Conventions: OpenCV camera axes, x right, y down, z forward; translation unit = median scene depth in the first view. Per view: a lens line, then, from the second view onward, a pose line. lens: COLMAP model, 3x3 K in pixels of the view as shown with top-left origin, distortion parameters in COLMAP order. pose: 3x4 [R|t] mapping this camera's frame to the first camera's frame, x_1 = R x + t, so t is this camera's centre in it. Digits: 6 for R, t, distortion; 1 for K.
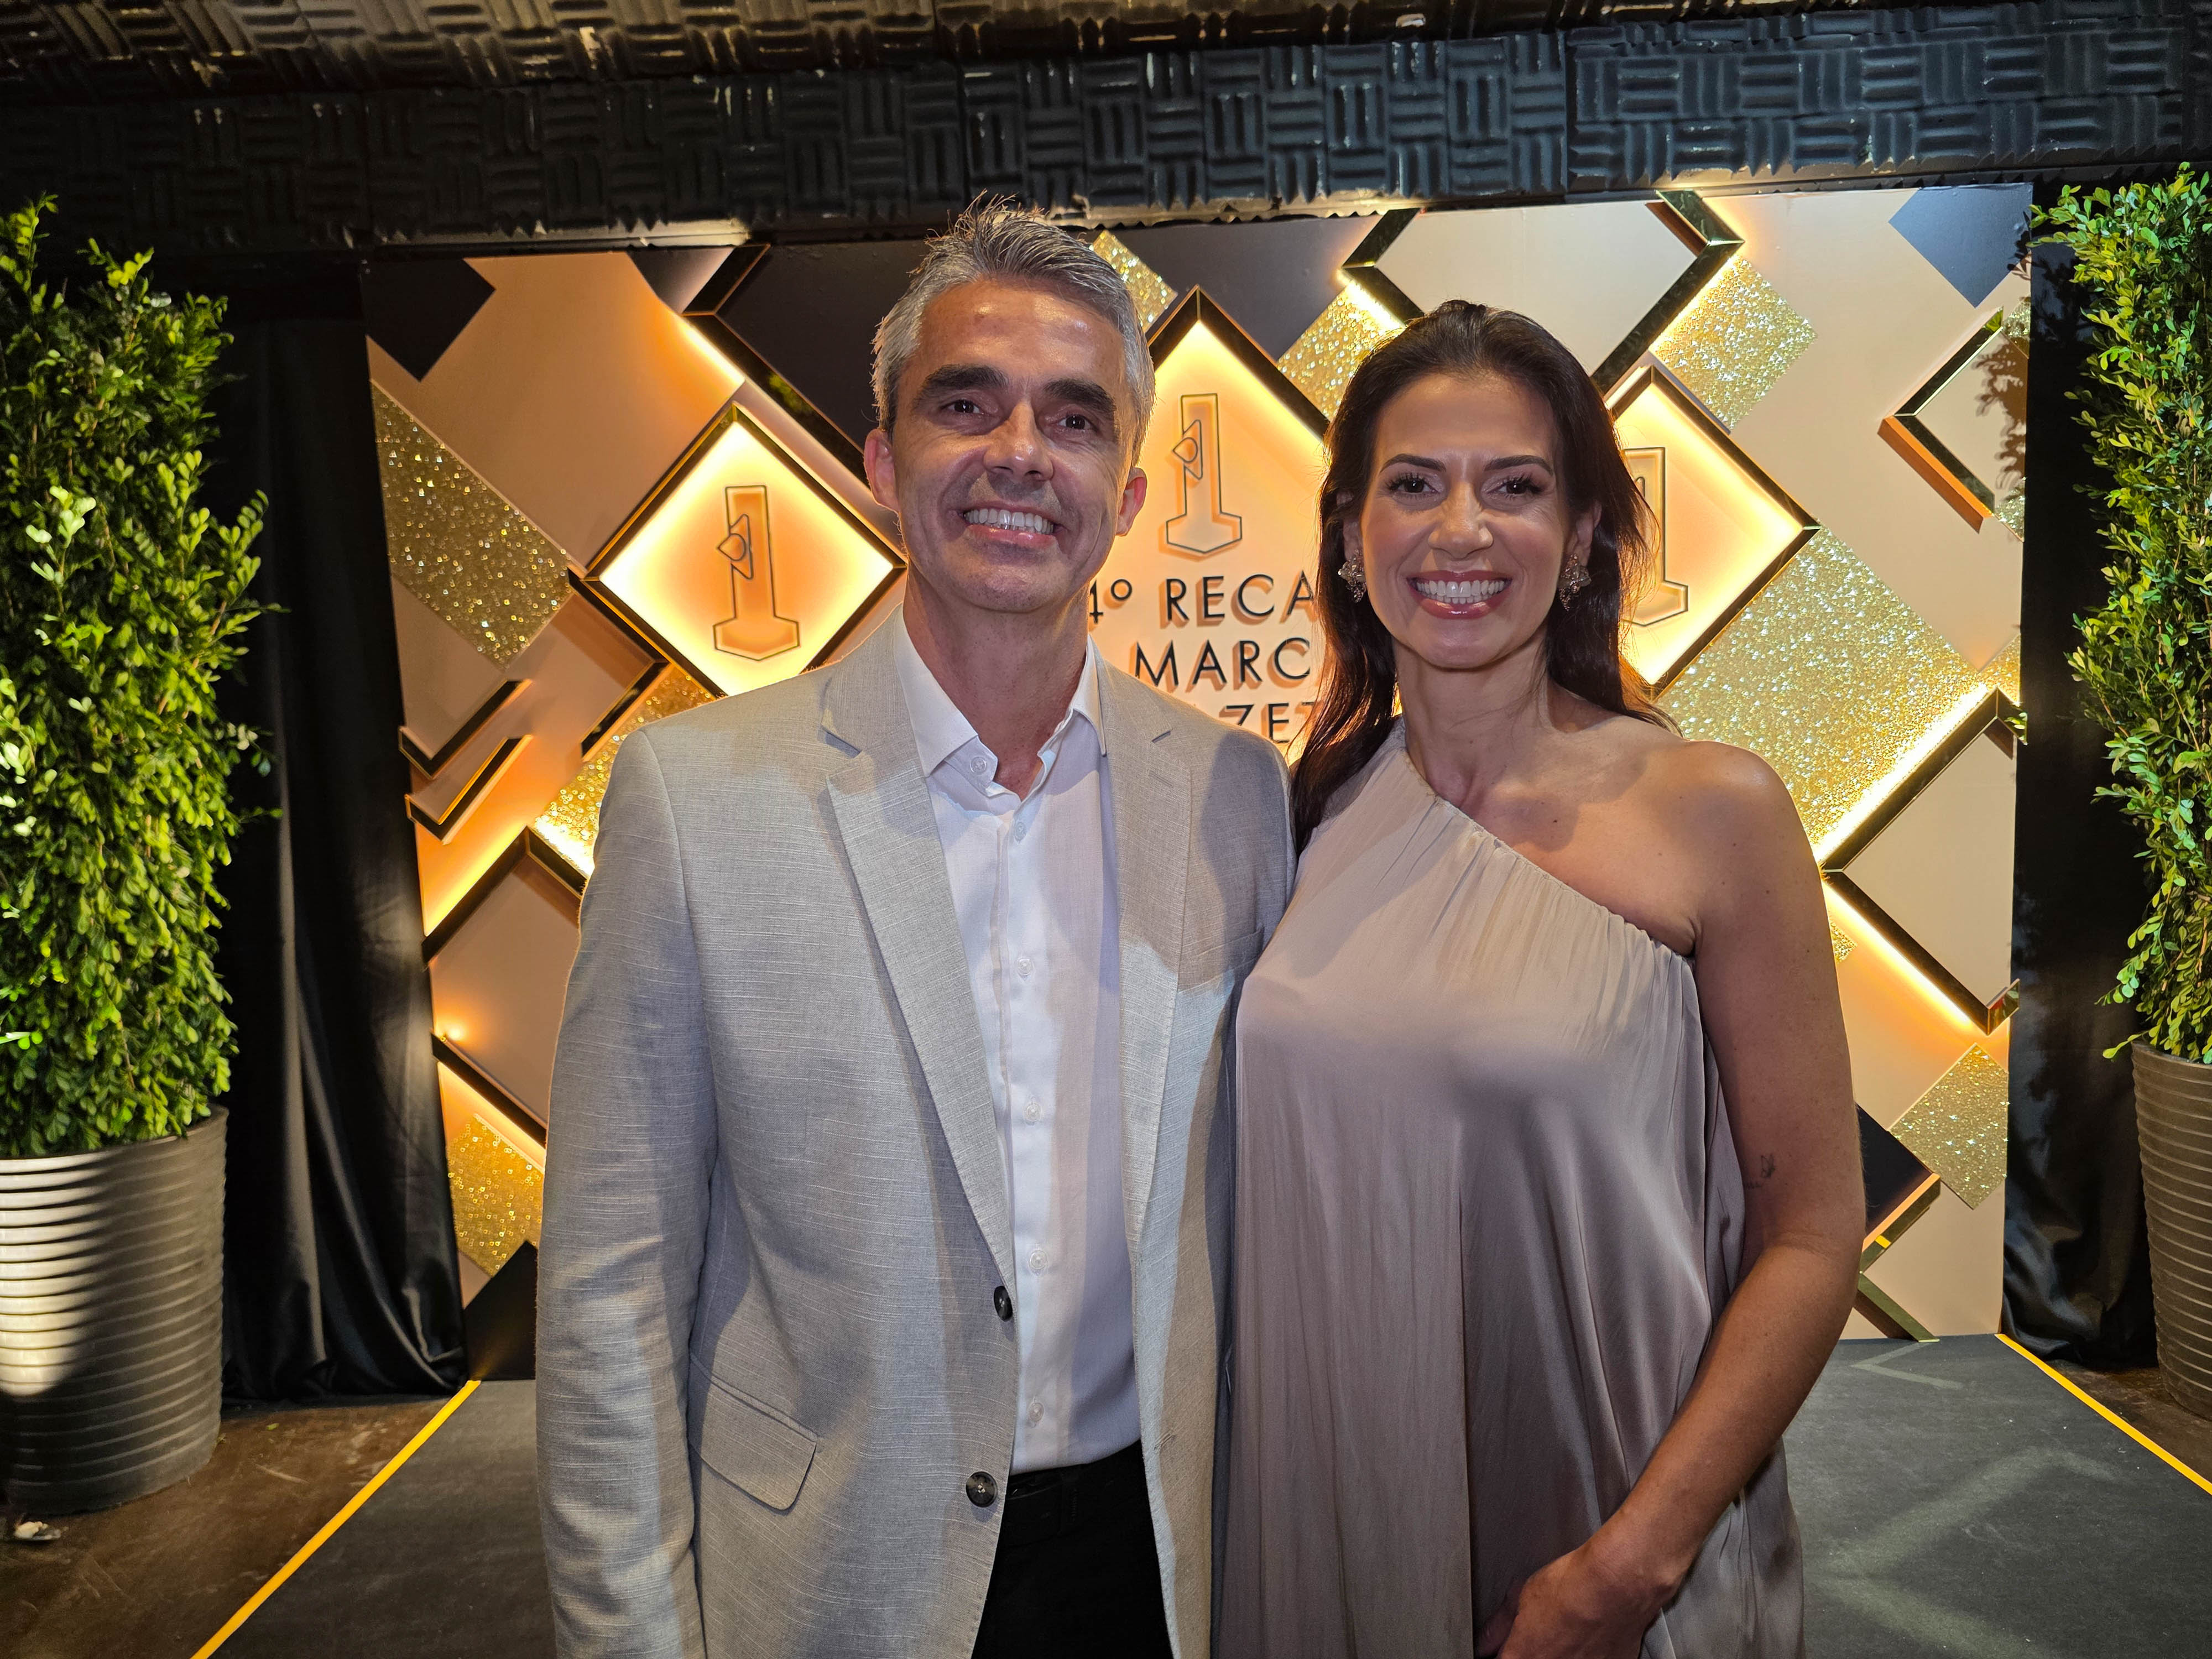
lens RADIAL K [[1485.1, 0, 1106.3], [0, 1485.1, 827.3], [0, 0, 1]] dist [0.004819, 0.001454]
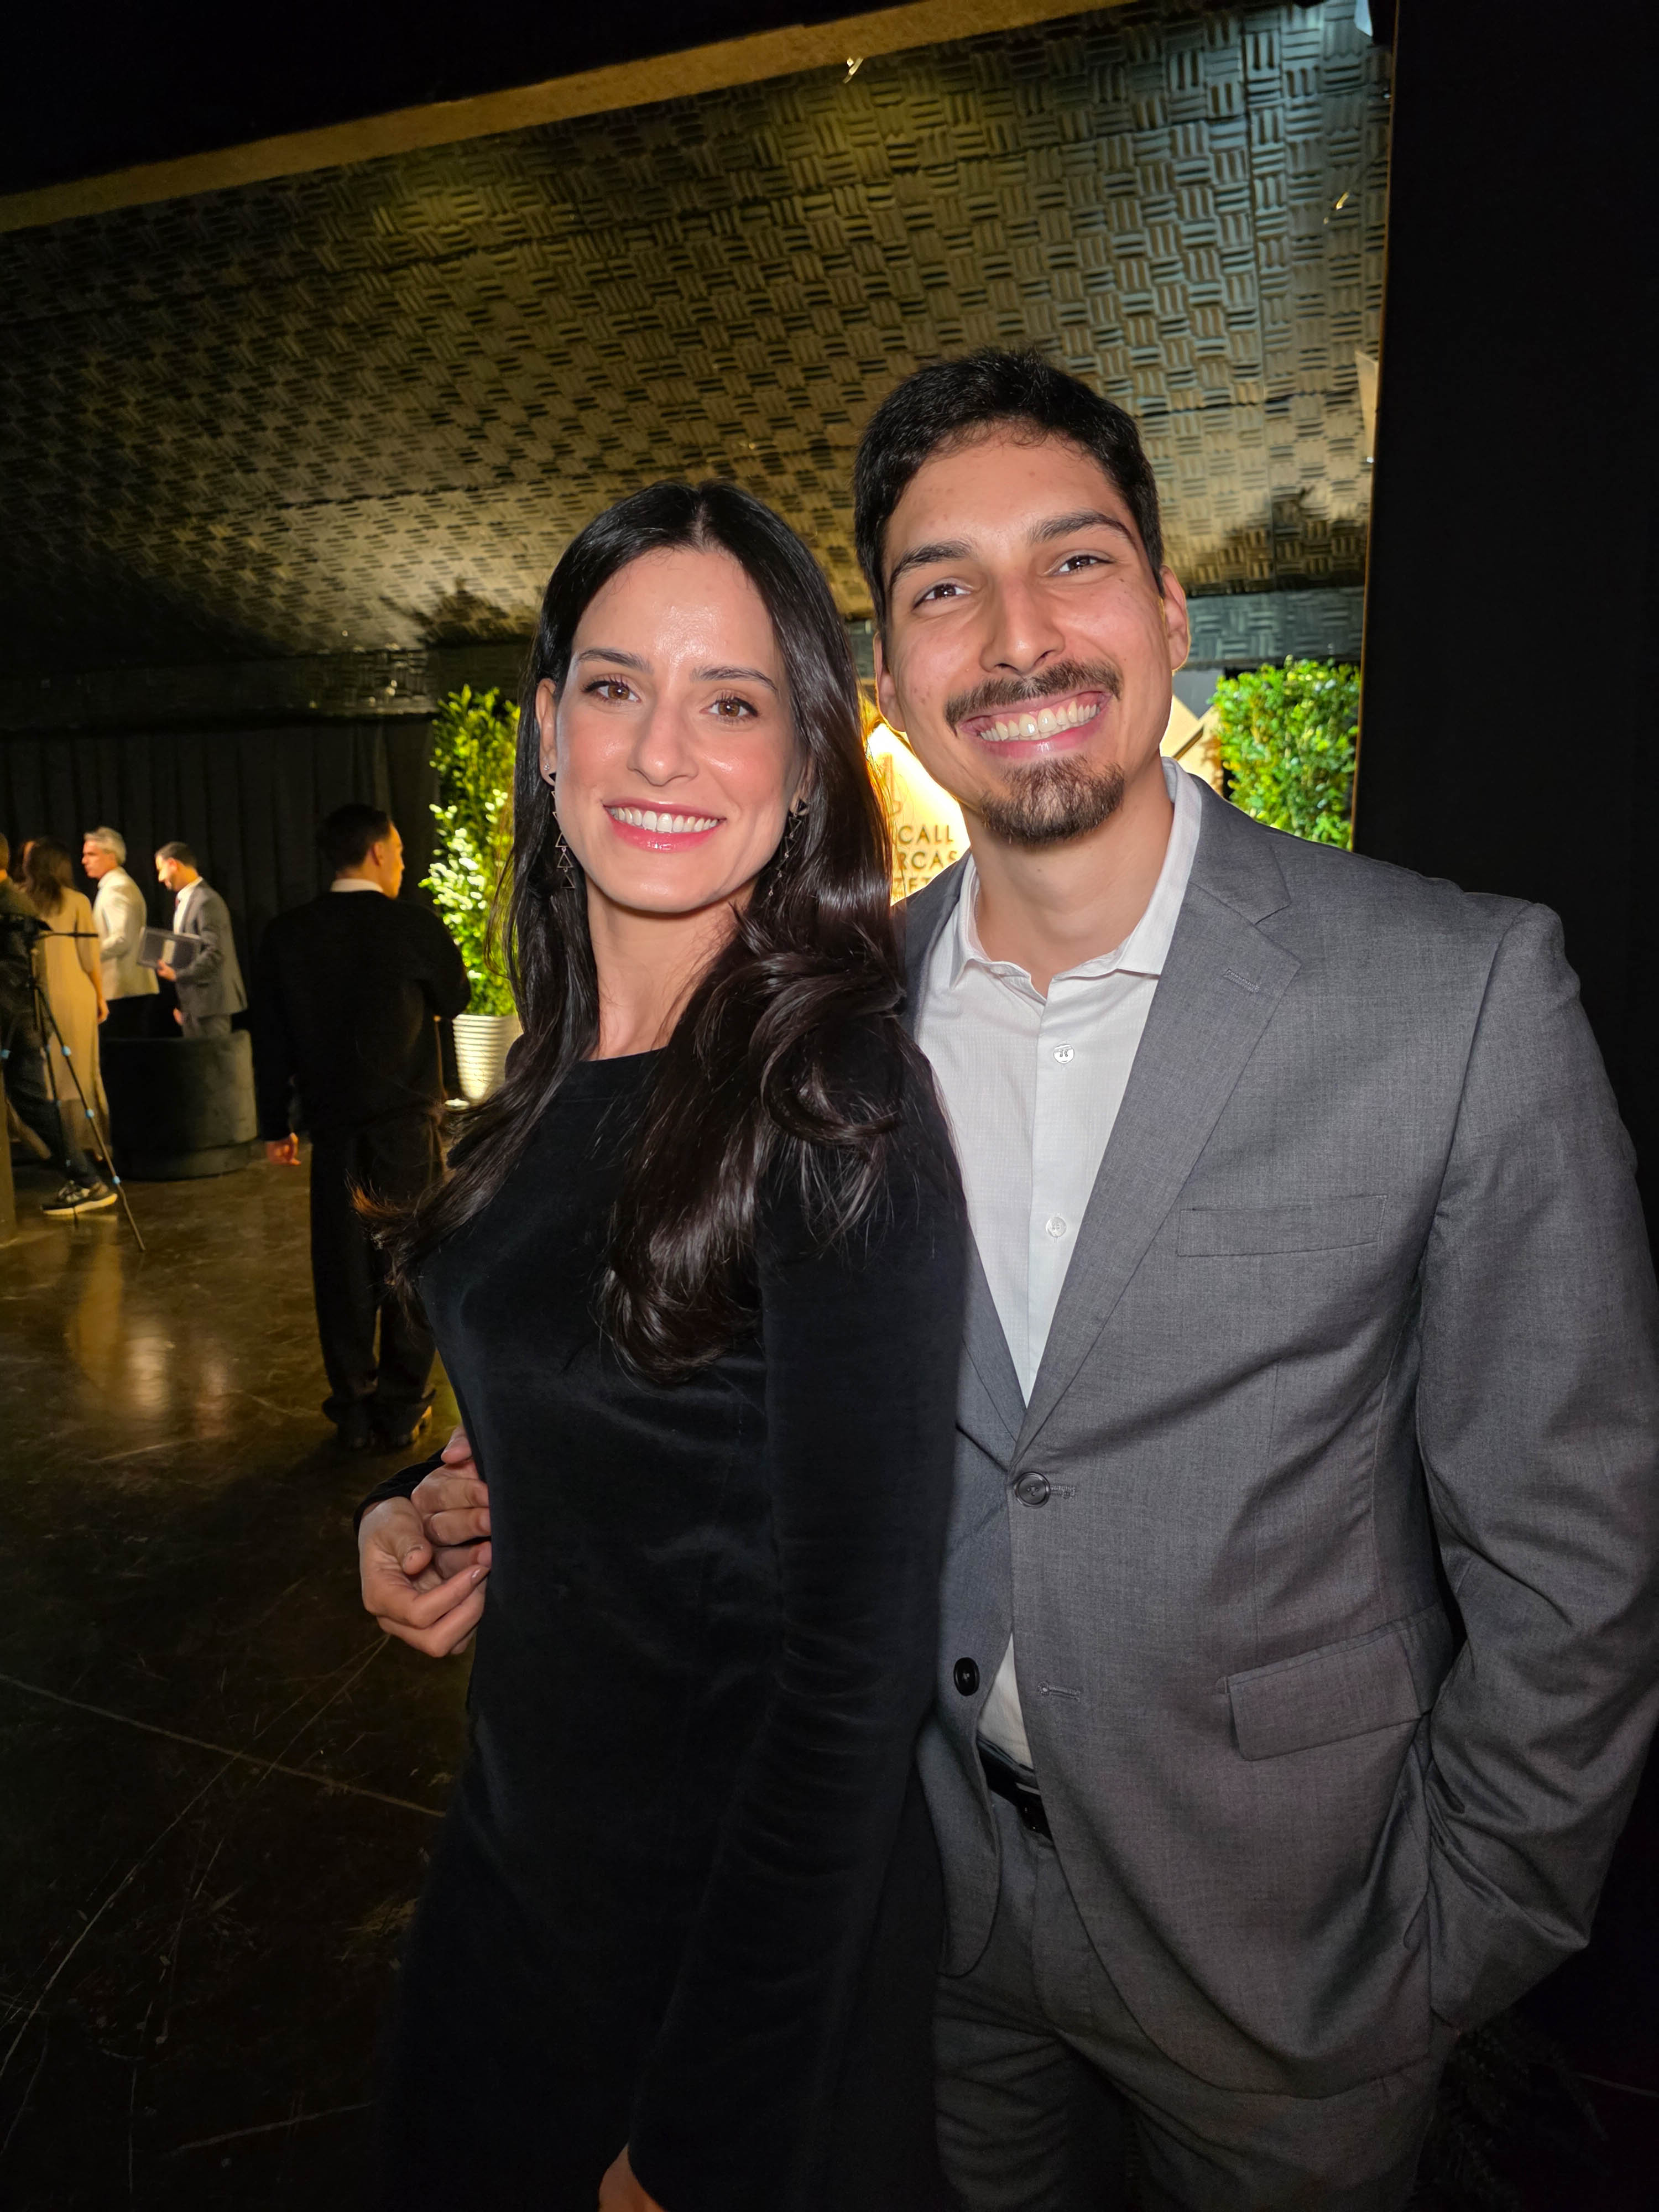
lens RADIAL K [[1485.1, 0, 828.9], [0, 1485.1, 1105.2], [0, 0, 1]] dist [0.004819, 0.001454]
pose [[0.945185, 0.087371, -0.314628, 0.851653], [-0.053886, 0.992063, 0.113613, 0.021531], [0.322057, -0.090431, 0.942391, -1.530073]]
